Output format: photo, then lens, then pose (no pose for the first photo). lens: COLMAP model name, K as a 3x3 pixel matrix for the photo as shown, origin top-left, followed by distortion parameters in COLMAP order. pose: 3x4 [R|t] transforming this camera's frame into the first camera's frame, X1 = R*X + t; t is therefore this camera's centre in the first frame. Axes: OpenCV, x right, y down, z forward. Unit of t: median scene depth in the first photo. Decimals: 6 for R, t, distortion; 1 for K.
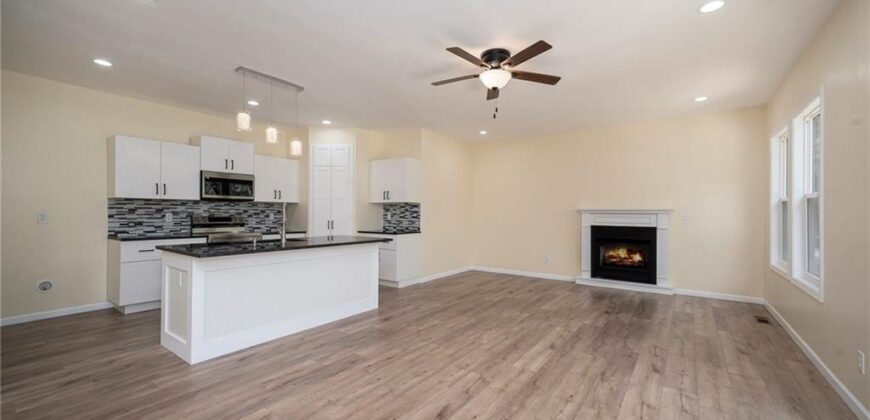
lens RADIAL K [[340.9, 0, 435.4], [0, 340.9, 214.1], [0, 0, 1]] dist [-0.000251, 0.000099]
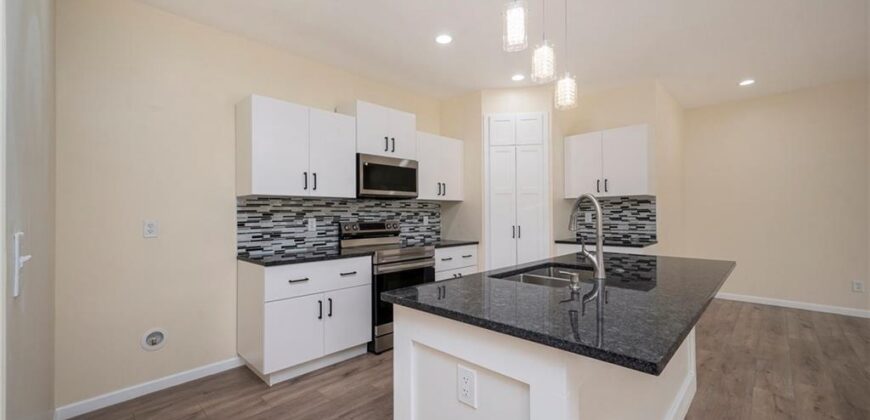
lens RADIAL K [[346.5, 0, 435.0], [0, 346.5, 210.0], [0, 0, 1]] dist [0.014209, -0.000057]
pose [[0.990678, -0.018723, -0.134935, -0.445839], [0.016735, 0.999734, -0.015846, -0.004481], [0.135195, 0.013440, 0.990728, 0.352696]]
